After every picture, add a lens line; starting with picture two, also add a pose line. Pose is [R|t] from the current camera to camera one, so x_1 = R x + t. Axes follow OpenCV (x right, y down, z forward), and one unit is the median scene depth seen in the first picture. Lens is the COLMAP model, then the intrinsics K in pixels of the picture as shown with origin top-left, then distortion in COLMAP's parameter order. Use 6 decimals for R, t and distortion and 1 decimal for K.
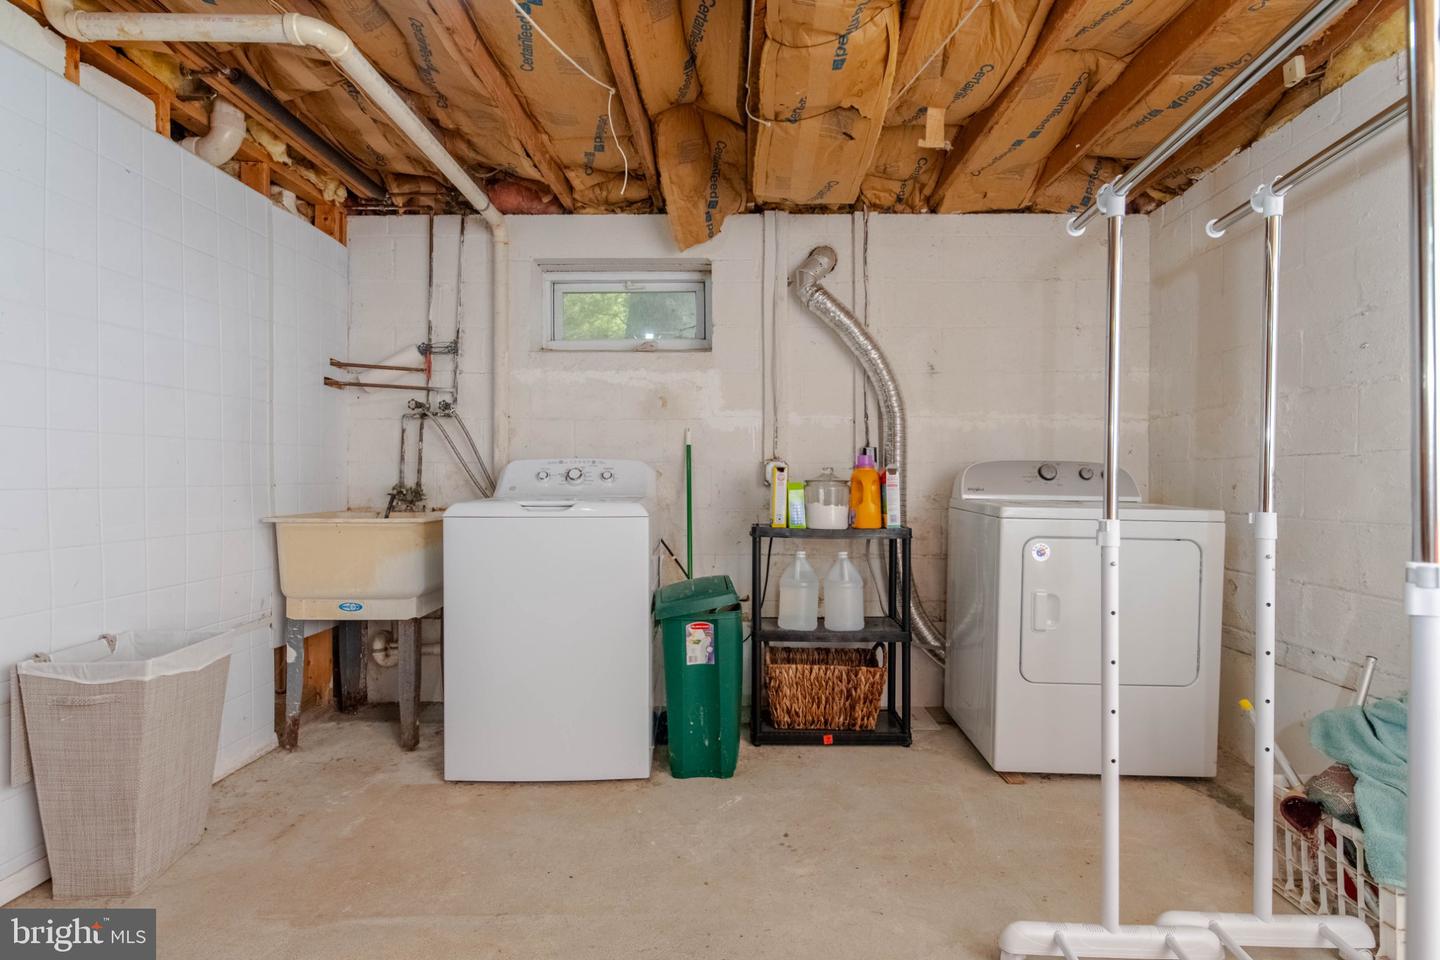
lens RADIAL K [[735.8, 0, 728.8], [0, 735.8, 480.6], [0, 0, 1]] dist [0.001056, -0.006894]
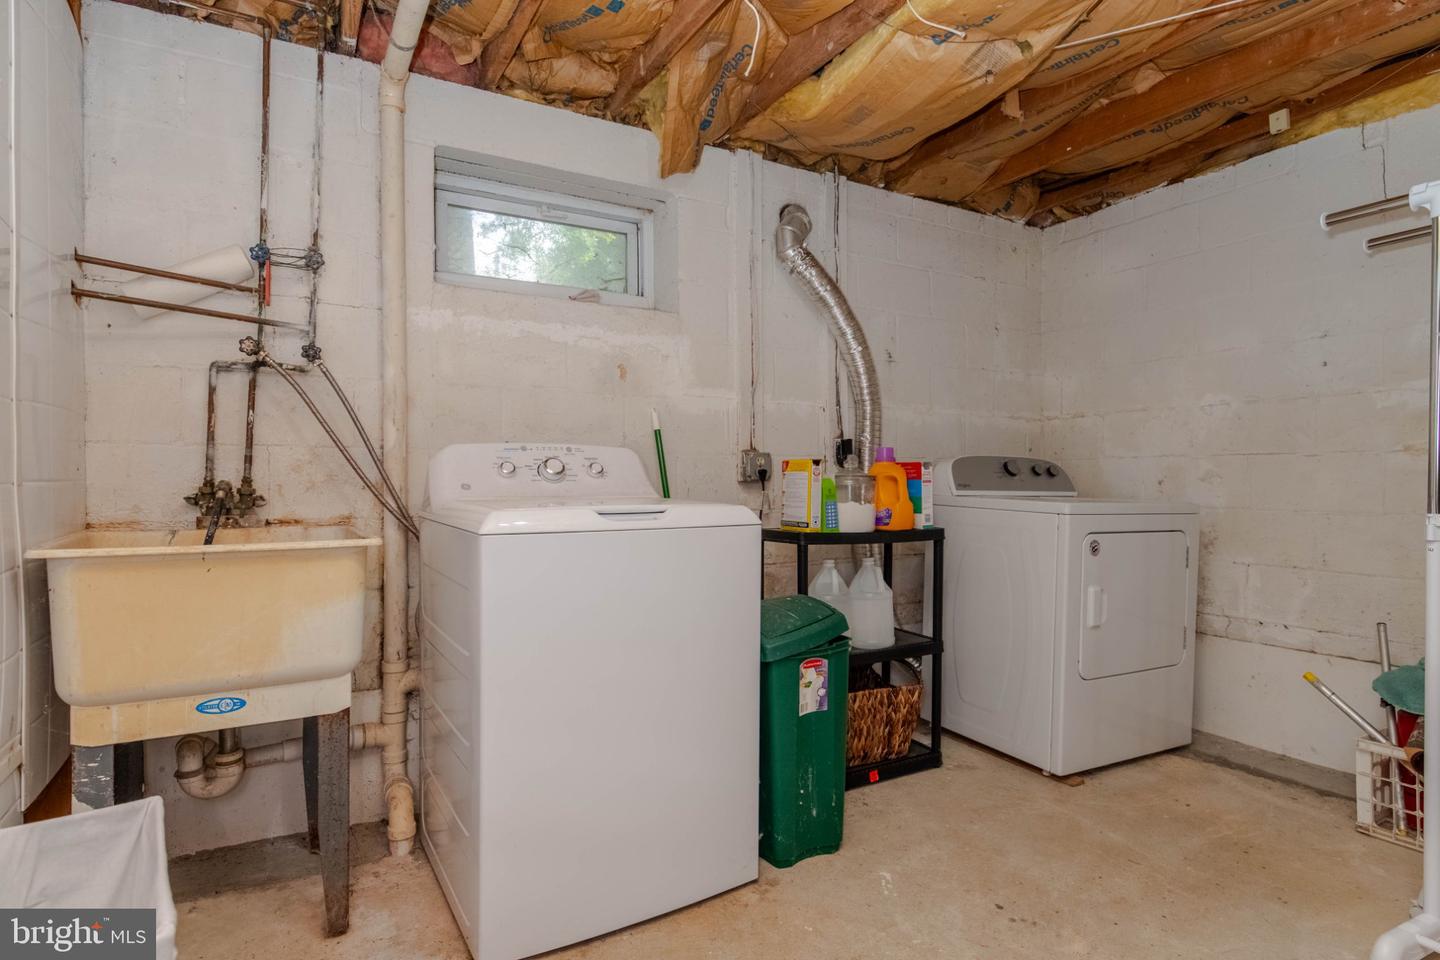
lens RADIAL K [[762.8, 0, 720.0], [0, 762.8, 480.0], [0, 0, 1]] dist [0.002622, 0.000172]
pose [[0.864149, -0.000408, 0.503236, -0.432020], [-0.002015, 0.999989, 0.004270, 0.001137], [-0.503232, -0.004704, 0.864138, 0.292764]]
